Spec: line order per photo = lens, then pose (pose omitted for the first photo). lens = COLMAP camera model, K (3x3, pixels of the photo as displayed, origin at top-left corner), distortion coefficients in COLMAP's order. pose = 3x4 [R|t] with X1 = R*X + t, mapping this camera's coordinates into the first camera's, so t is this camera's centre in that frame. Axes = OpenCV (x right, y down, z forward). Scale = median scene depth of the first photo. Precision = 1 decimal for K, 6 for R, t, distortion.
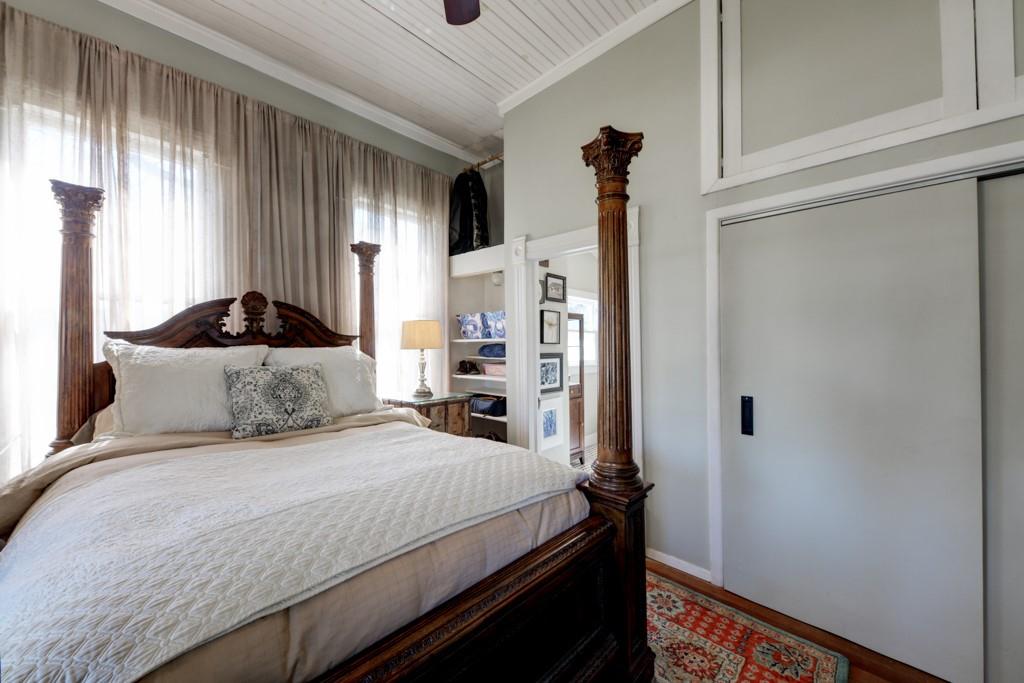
lens RADIAL K [[387.3, 0, 514.7], [0, 387.3, 338.1], [0, 0, 1]] dist [0.009618, -0.001977]
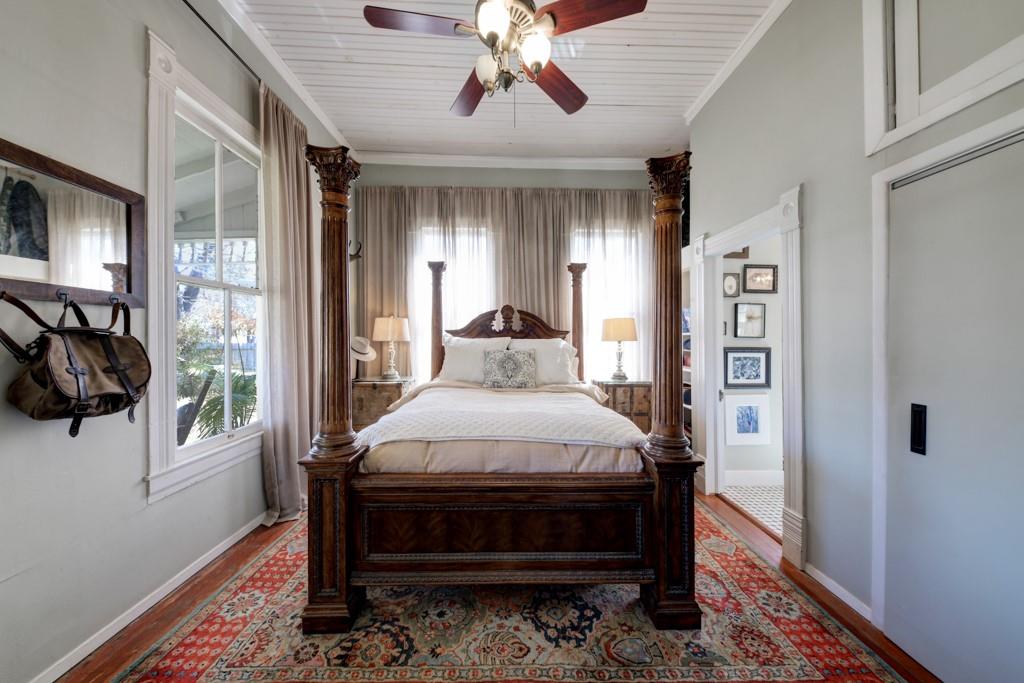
lens RADIAL K [[355.3, 0, 512.1], [0, 355.3, 339.1], [0, 0, 1]] dist [0.002485, -0.002085]
pose [[0.707892, 0.007319, -0.706283, 0.420697], [0.004242, 0.999884, 0.014612, 0.004293], [0.706308, -0.013340, 0.707779, -0.063311]]
